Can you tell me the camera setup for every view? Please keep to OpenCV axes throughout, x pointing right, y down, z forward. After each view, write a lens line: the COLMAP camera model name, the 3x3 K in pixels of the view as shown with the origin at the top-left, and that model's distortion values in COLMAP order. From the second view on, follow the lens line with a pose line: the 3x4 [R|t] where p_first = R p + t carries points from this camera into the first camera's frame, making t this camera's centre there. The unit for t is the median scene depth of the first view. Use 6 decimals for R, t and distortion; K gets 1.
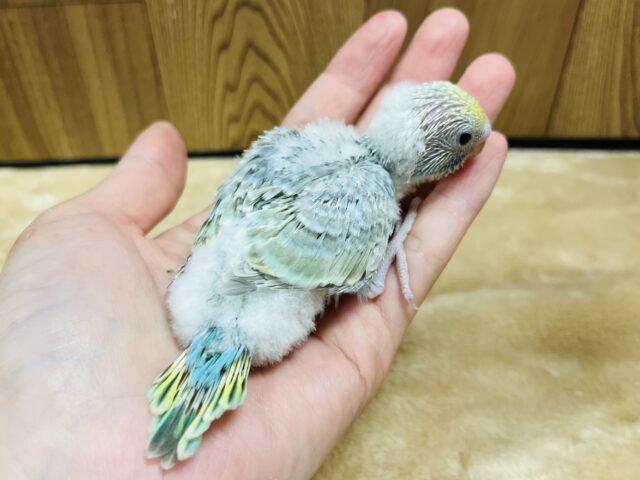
lens RADIAL K [[592.9, 0, 301.9], [0, 592.9, 250.5], [0, 0, 1]] dist [-0.022513, -0.013918]
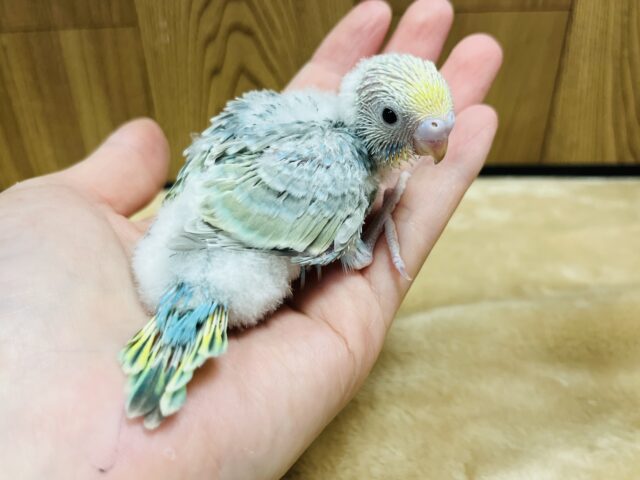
lens RADIAL K [[592.9, 0, 307.7], [0, 592.9, 254.4], [0, 0, 1]] dist [-0.022513, -0.013918]
pose [[0.999961, -0.007454, 0.004805, 0.018587], [0.008024, 0.991180, -0.132283, 0.106158], [-0.003777, 0.132316, 0.991200, 0.046764]]
